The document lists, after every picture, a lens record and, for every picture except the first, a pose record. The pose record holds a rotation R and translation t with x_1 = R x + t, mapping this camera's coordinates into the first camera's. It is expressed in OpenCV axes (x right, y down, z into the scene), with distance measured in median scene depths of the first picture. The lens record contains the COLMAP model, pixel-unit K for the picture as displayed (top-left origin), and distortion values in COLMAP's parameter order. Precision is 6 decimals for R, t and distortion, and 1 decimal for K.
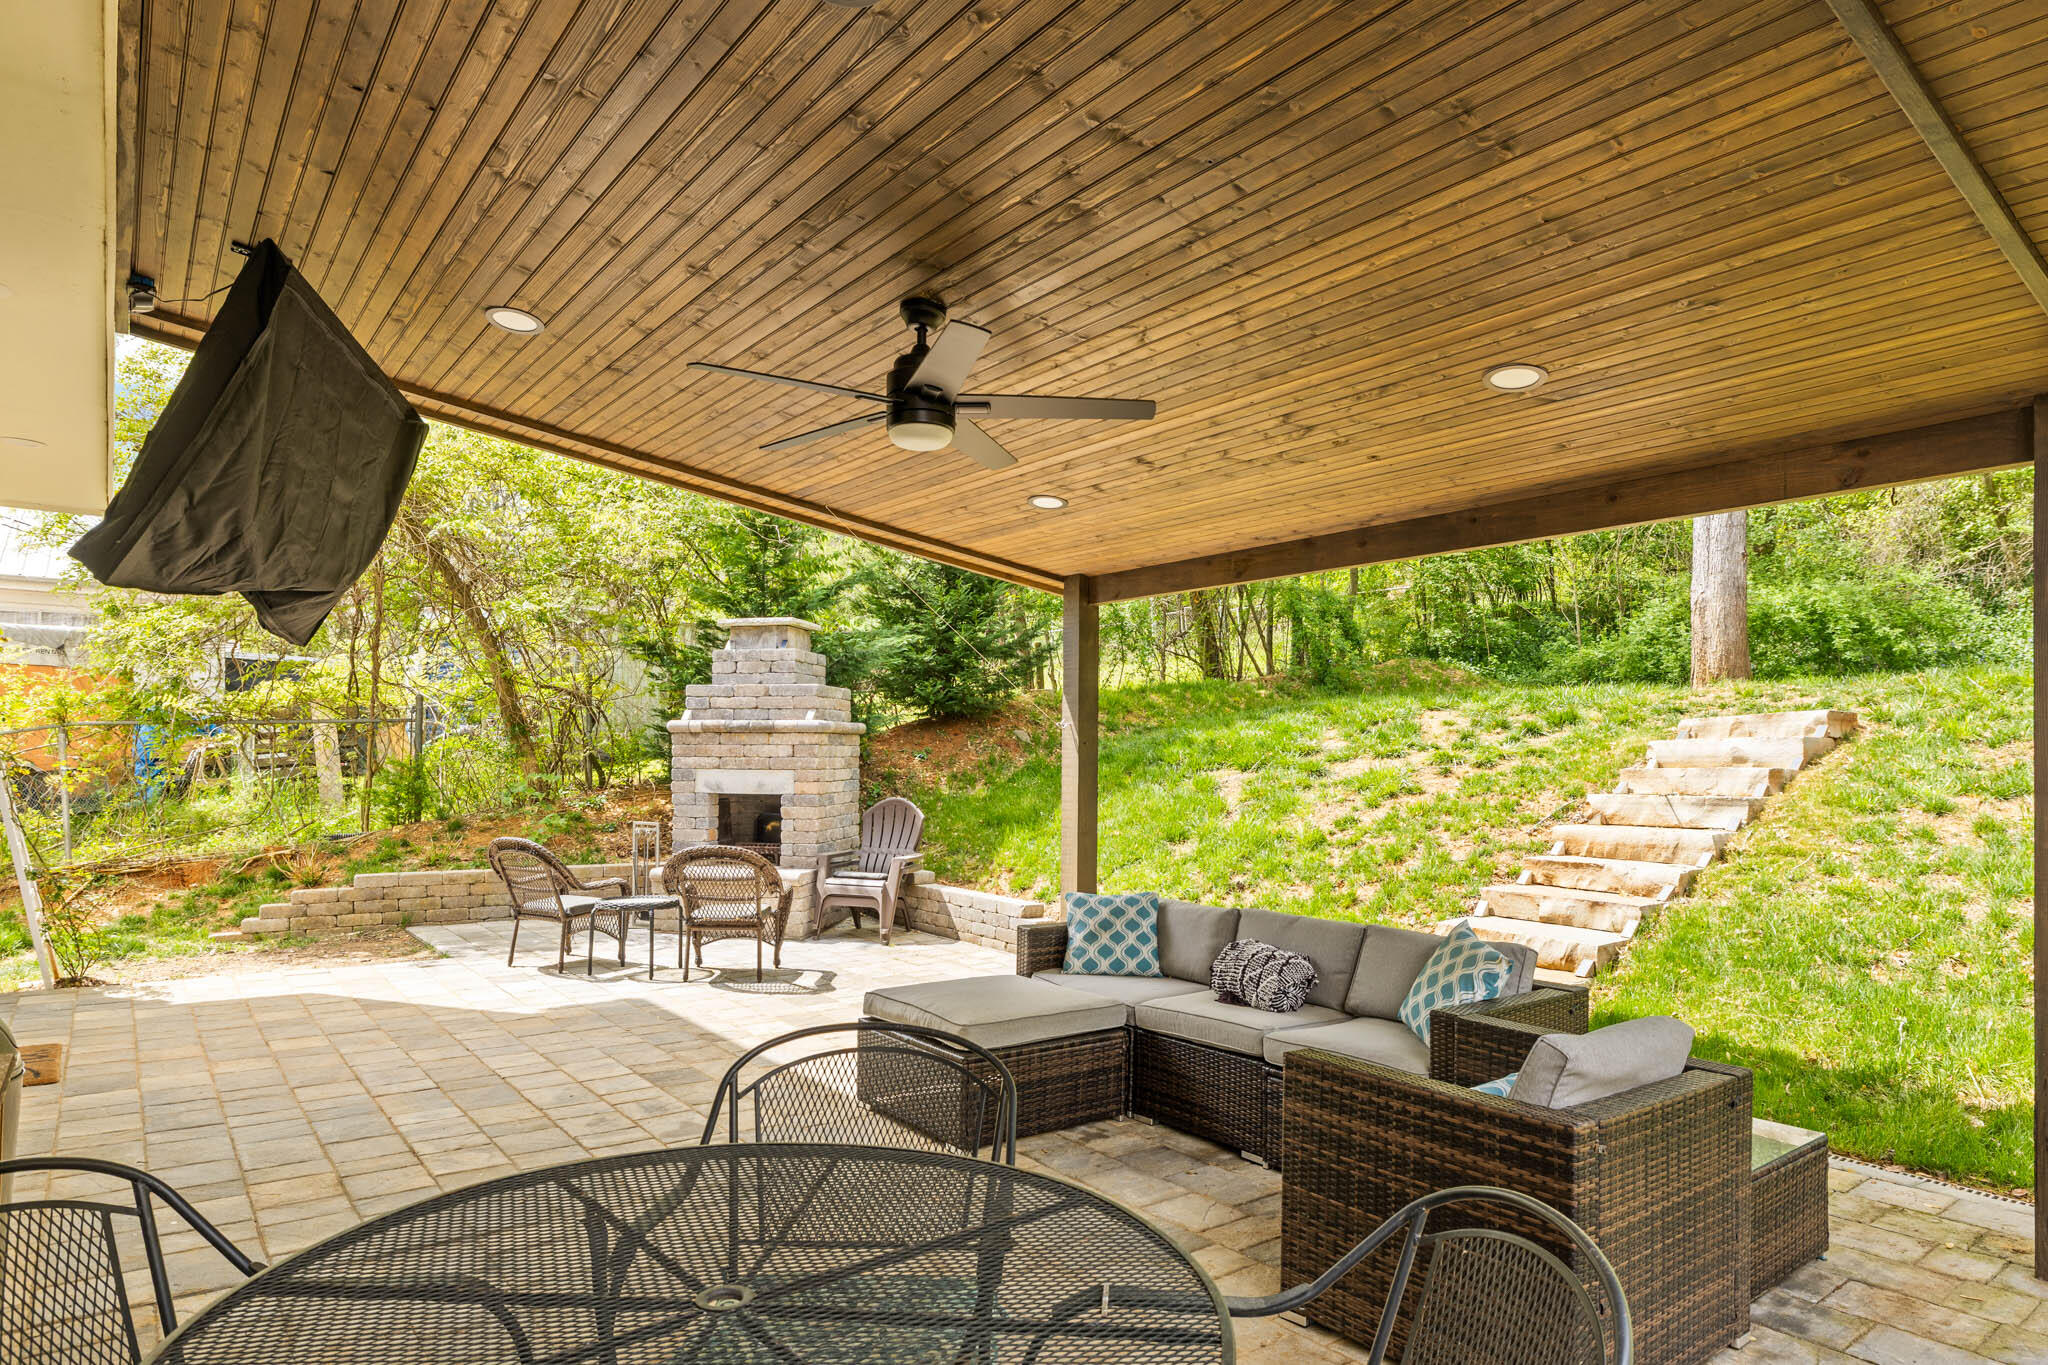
lens RADIAL K [[1139.8, 0, 1024.1], [0, 1139.8, 687.5], [0, 0, 1]] dist [-0.001053, -0.000236]
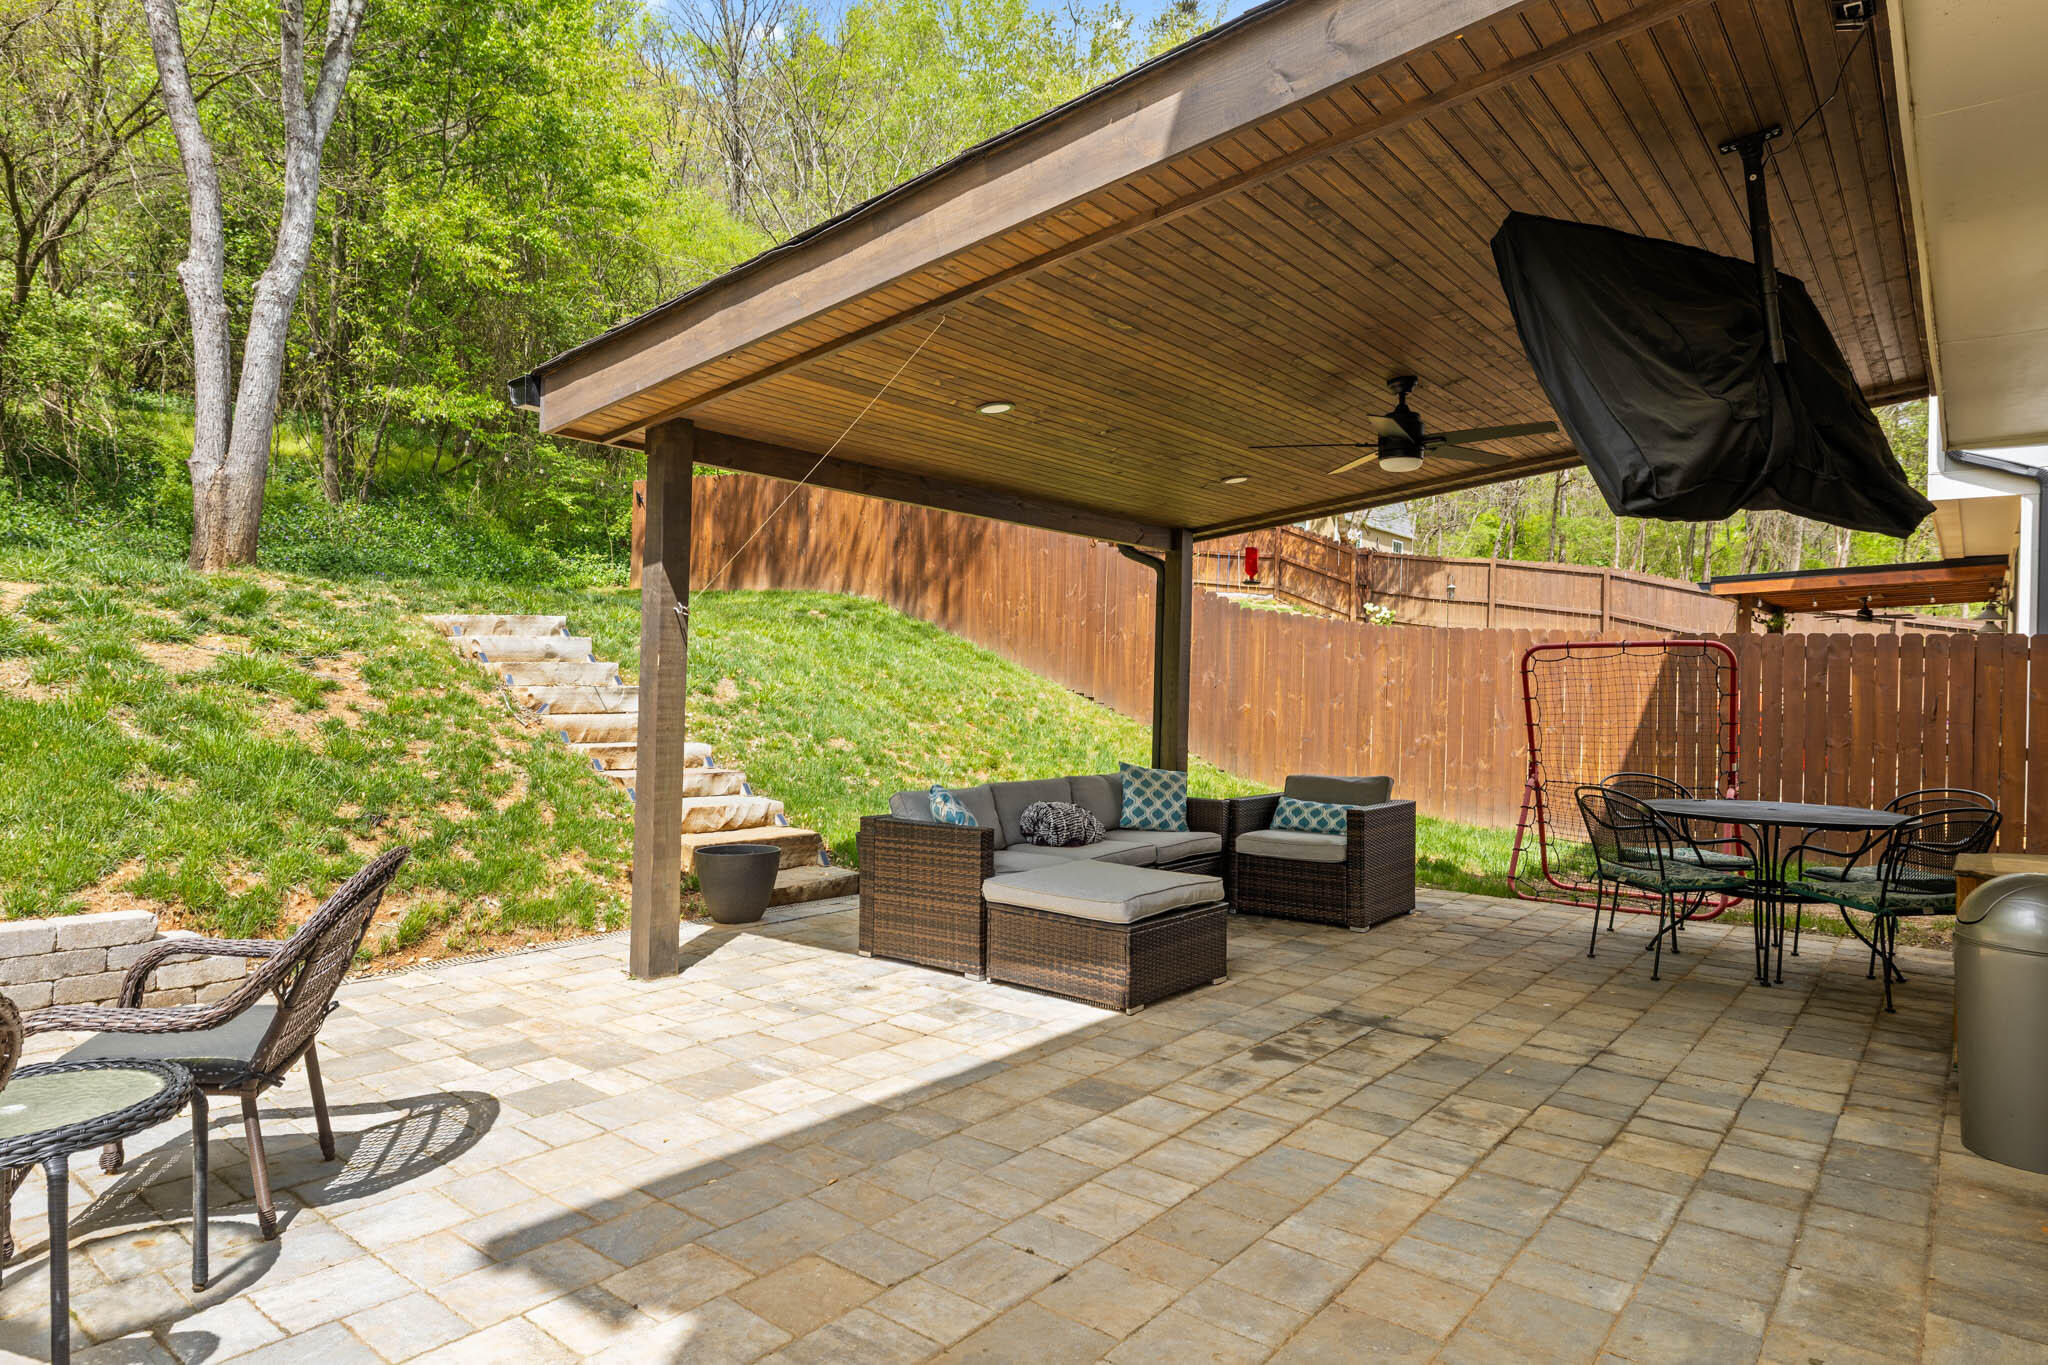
lens RADIAL K [[1139.8, 0, 1027.3], [0, 1139.8, 690.0], [0, 0, 1]] dist [-0.001053, -0.000236]
pose [[-0.203813, -0.022264, 0.978757, -0.726778], [-0.083827, 0.996467, 0.005211, 0.059889], [-0.975414, -0.080984, -0.204959, 0.876035]]
